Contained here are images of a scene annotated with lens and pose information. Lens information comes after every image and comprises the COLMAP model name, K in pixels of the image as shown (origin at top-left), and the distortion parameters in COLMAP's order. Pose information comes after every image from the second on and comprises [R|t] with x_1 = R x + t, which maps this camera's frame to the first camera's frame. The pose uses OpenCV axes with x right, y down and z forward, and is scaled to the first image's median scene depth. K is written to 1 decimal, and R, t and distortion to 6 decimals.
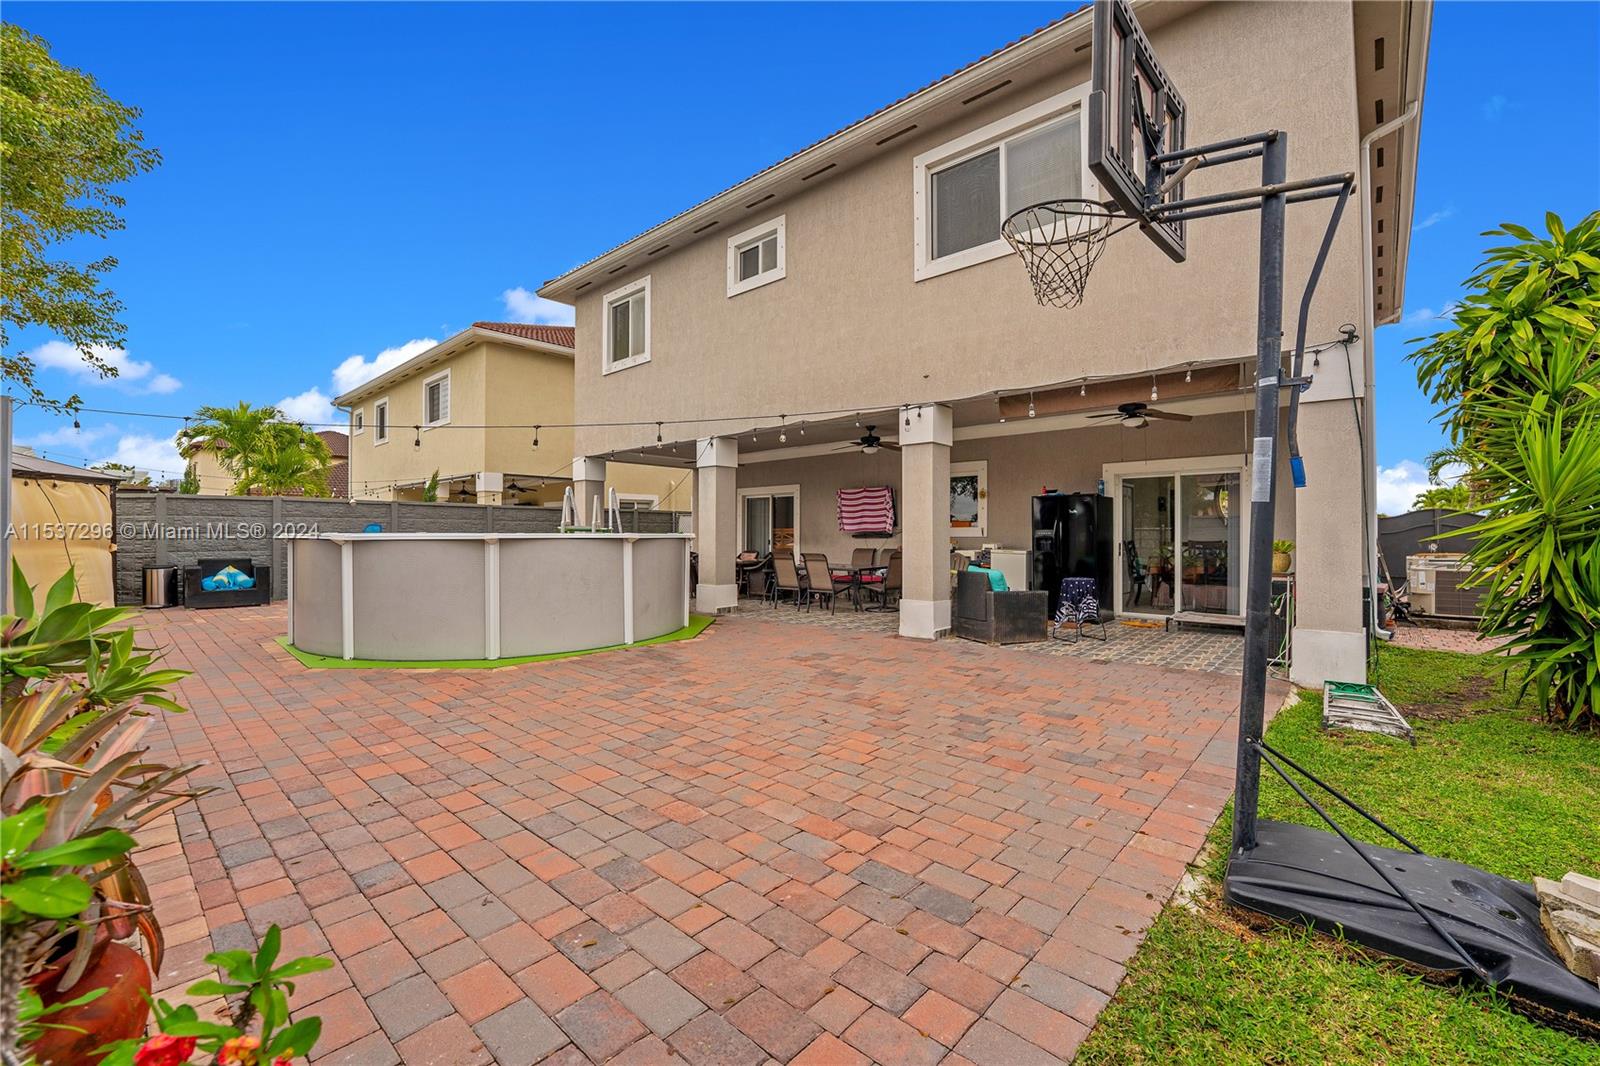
lens RADIAL K [[665.3, 0, 808.3], [0, 665.3, 527.2], [0, 0, 1]] dist [-0.009959, 0.001398]
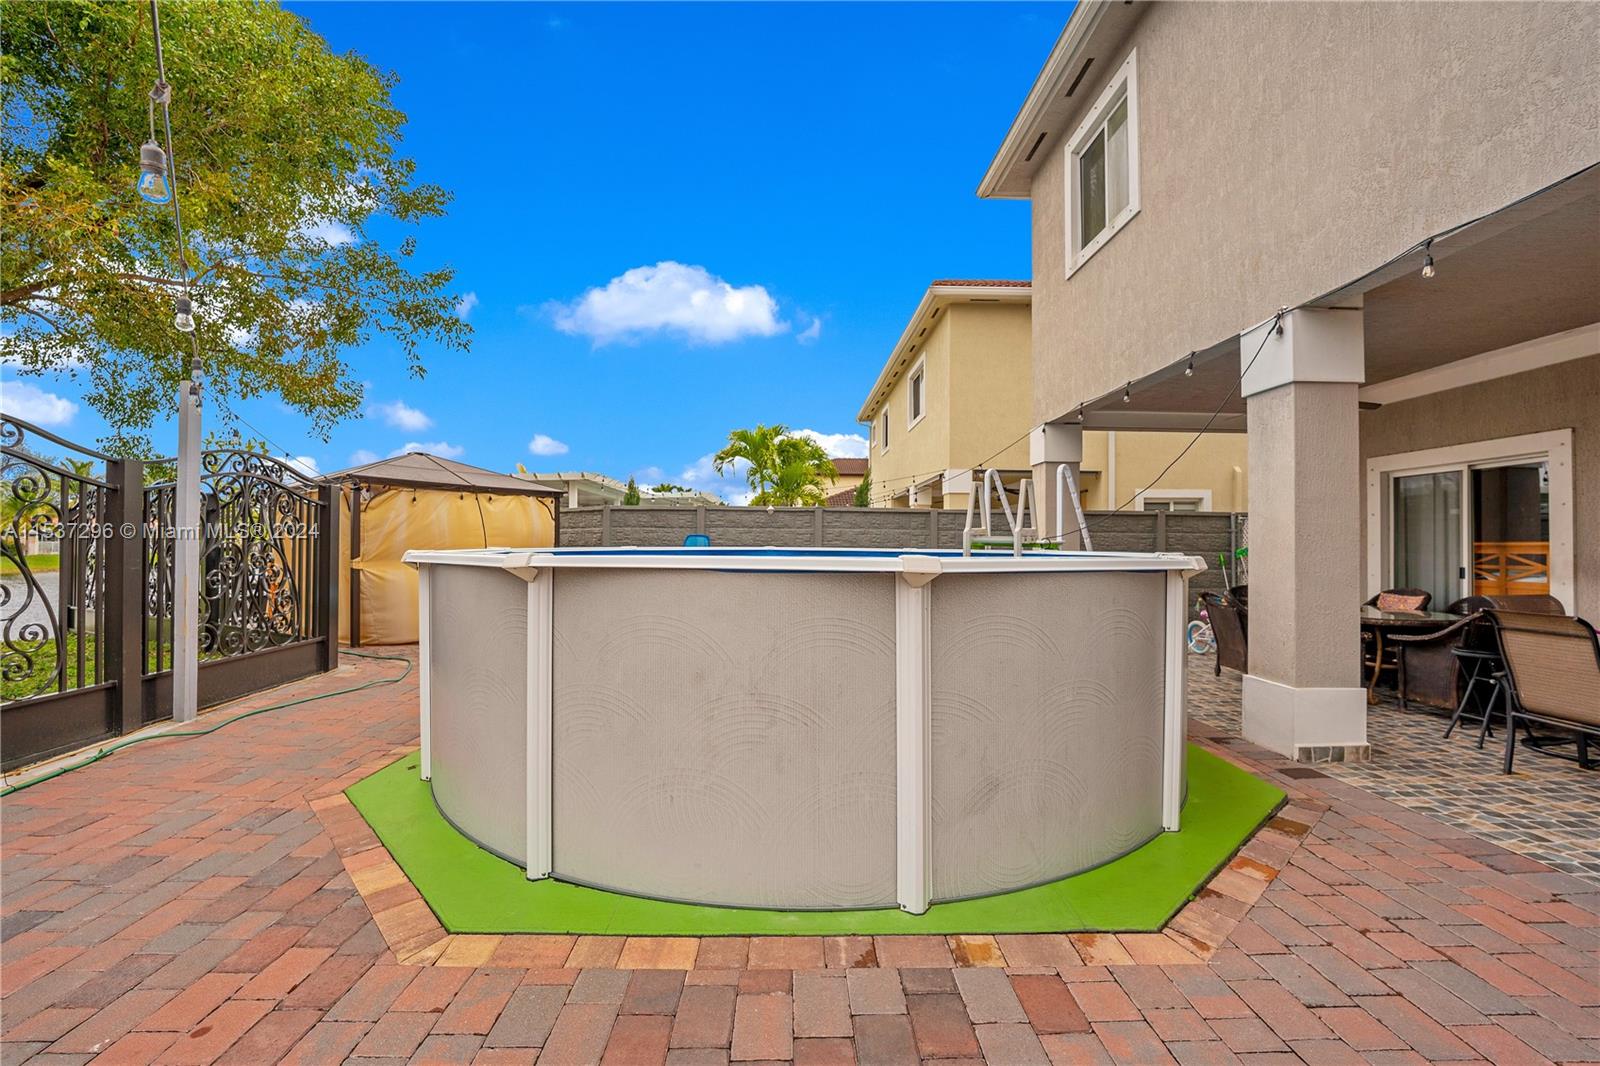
lens RADIAL K [[665.3, 0, 802.8], [0, 665.3, 531.4], [0, 0, 1]] dist [-0.009959, 0.001398]
pose [[0.684177, -0.010278, -0.729243, -0.045946], [0.001264, 0.999916, -0.012907, 0.000733], [0.729315, 0.007909, 0.684133, 0.455207]]
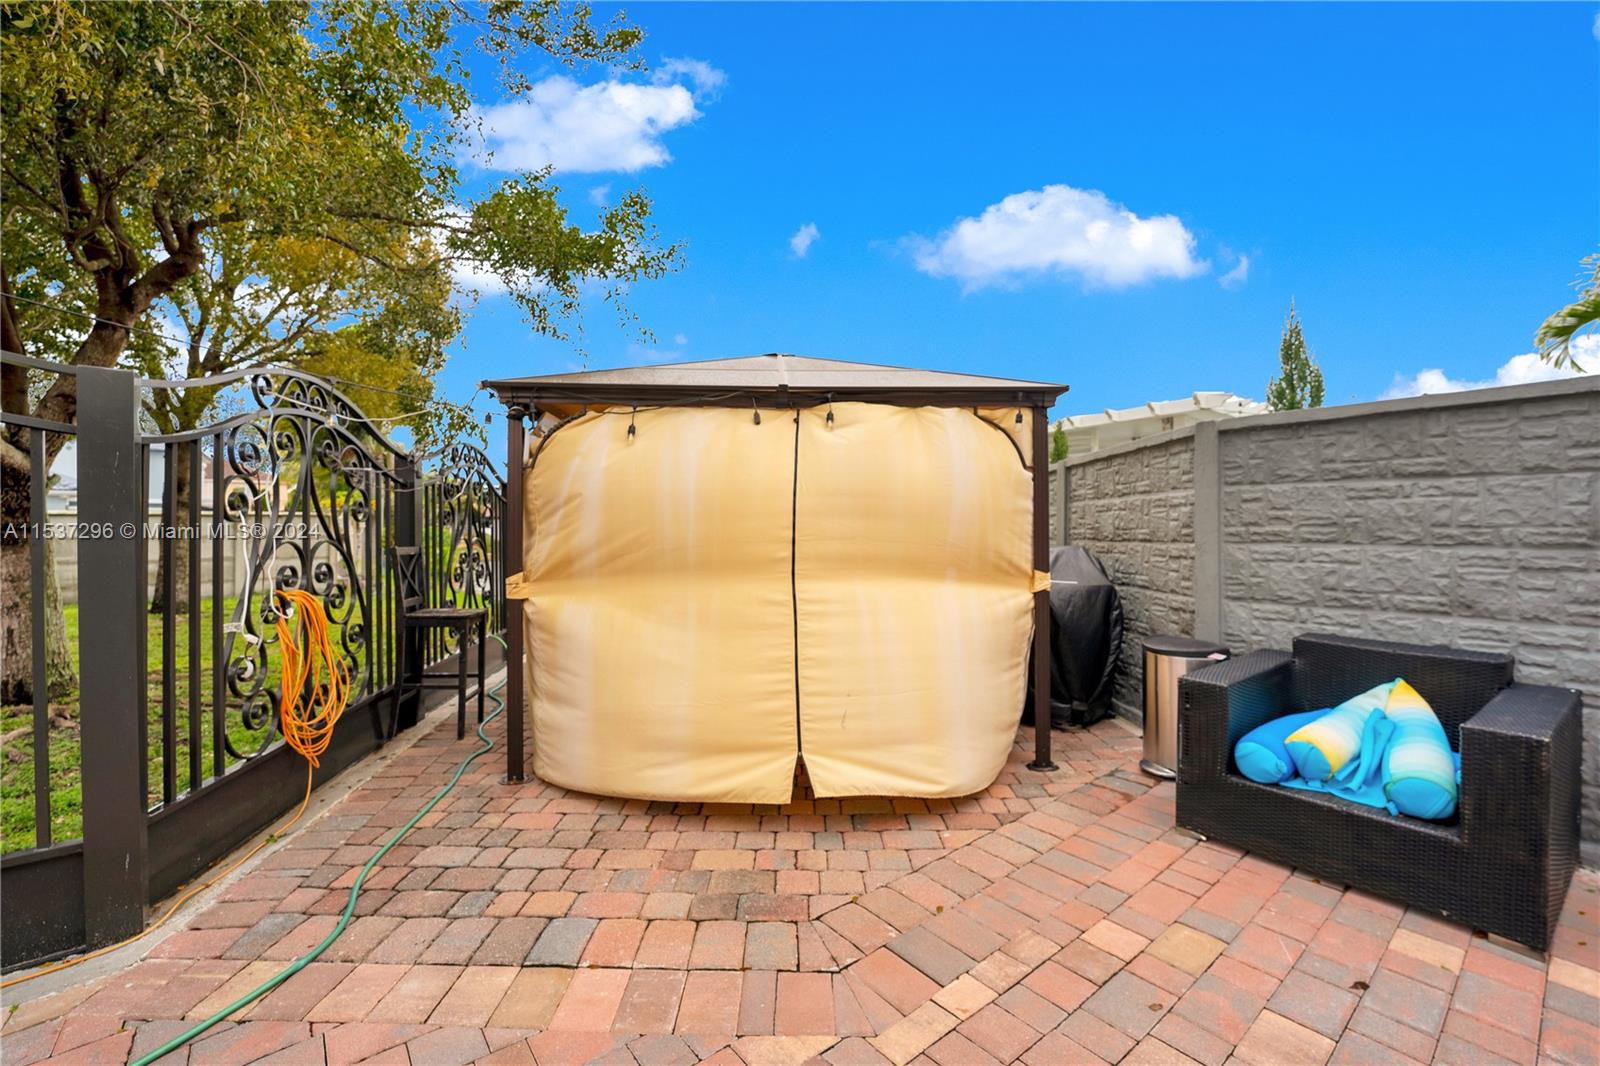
lens RADIAL K [[665.3, 0, 801.7], [0, 665.3, 533.3], [0, 0, 1]] dist [-0.009959, 0.001398]
pose [[-0.189716, 0.003671, -0.981832, -0.531694], [0.007279, 0.999971, 0.002332, 0.002323], [0.981812, -0.006704, -0.189737, 0.740279]]
